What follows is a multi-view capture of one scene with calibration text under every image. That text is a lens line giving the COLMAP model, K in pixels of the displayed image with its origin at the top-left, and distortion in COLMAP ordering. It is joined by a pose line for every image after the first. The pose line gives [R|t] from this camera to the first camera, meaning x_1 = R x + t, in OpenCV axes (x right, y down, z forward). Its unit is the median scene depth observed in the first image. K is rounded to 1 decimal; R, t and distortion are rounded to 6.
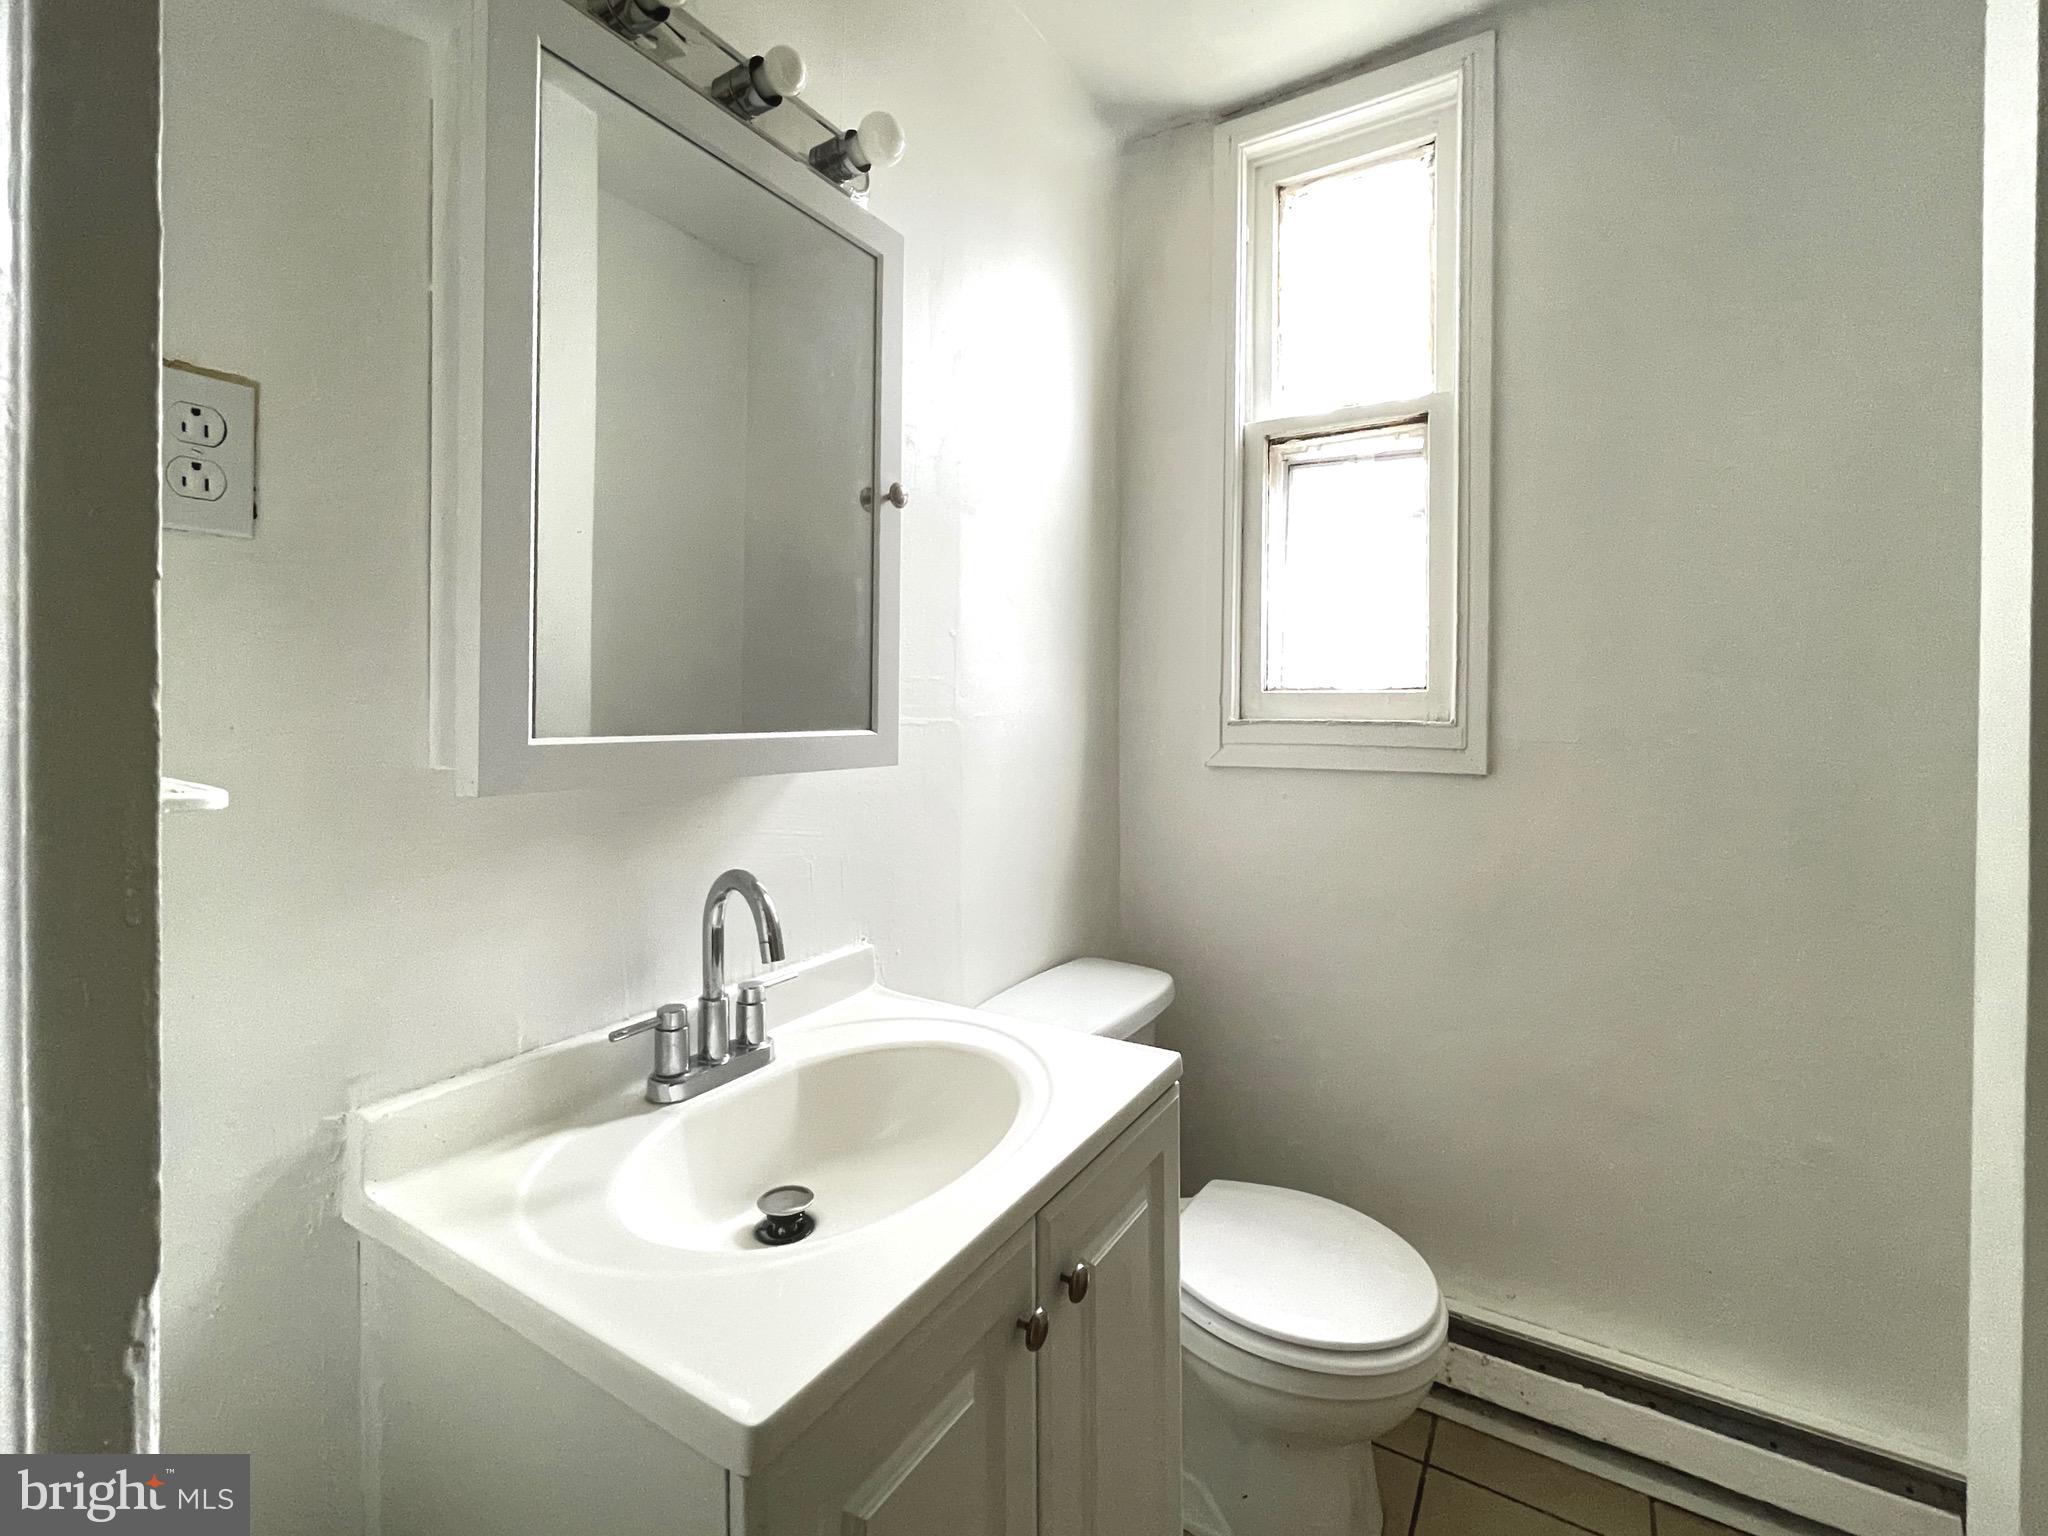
lens RADIAL K [[907.9, 0, 1033.2], [0, 907.9, 711.6], [0, 0, 1]] dist [0.000778, -0.009144]
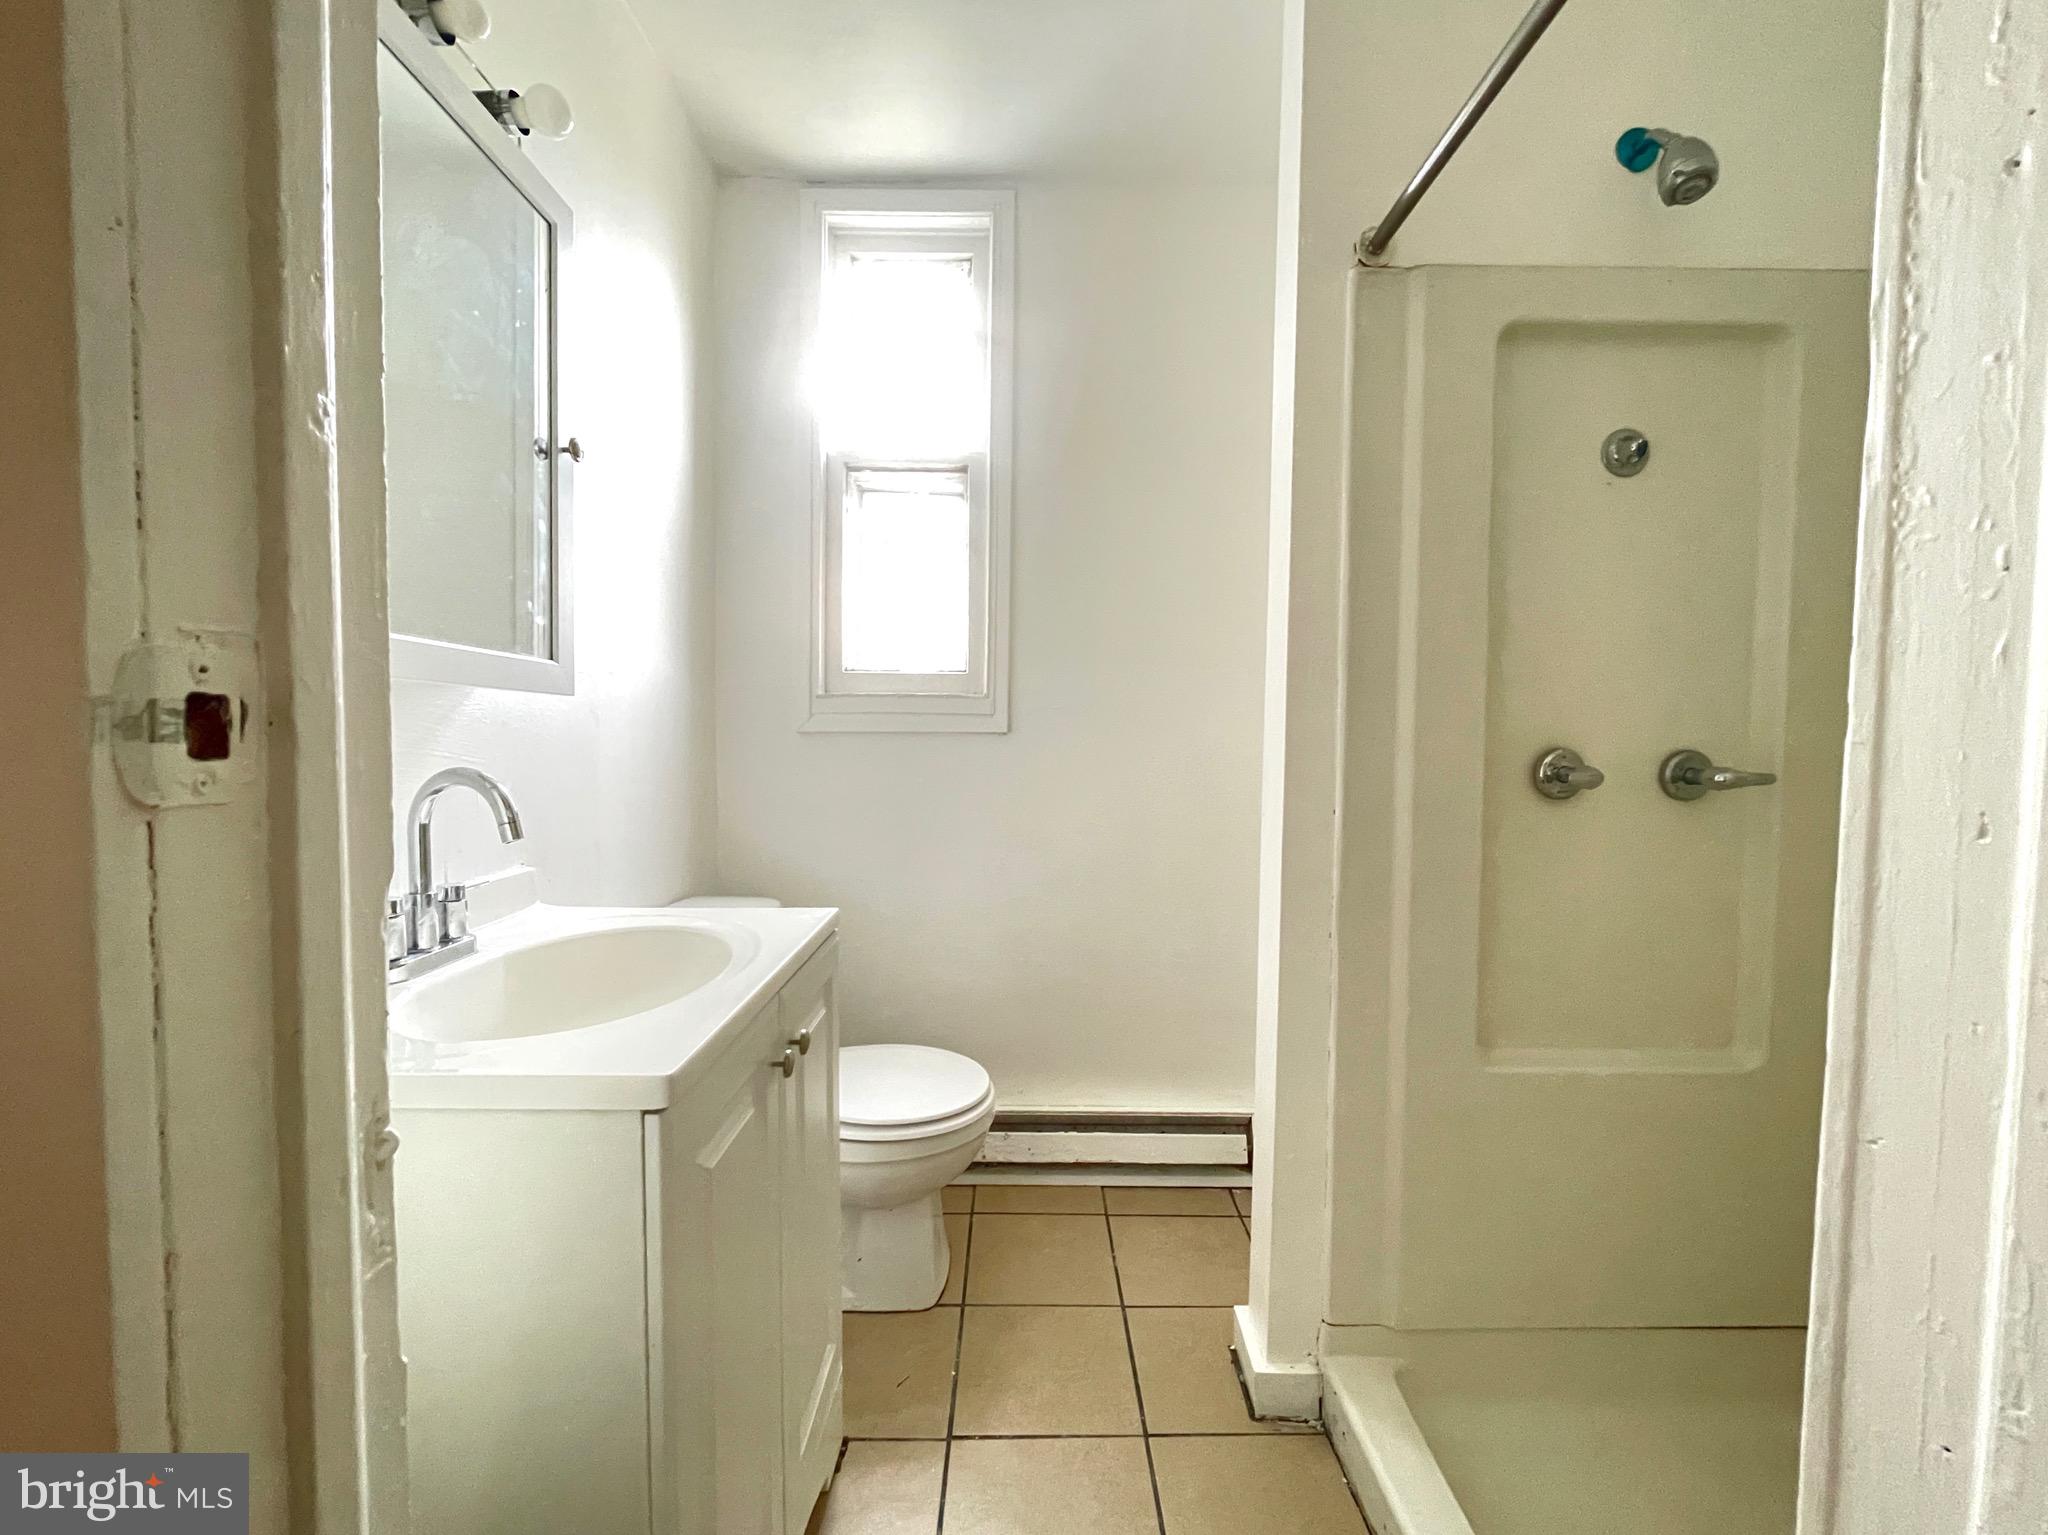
lens RADIAL K [[822.0, 0, 1031.5], [0, 822.0, 766.7], [0, 0, 1]] dist [-0.001472, -0.000510]
pose [[0.851440, -0.015558, 0.524220, -0.181331], [-0.006767, 0.999151, 0.040646, 0.091482], [-0.524408, -0.038155, 0.850612, -0.141522]]
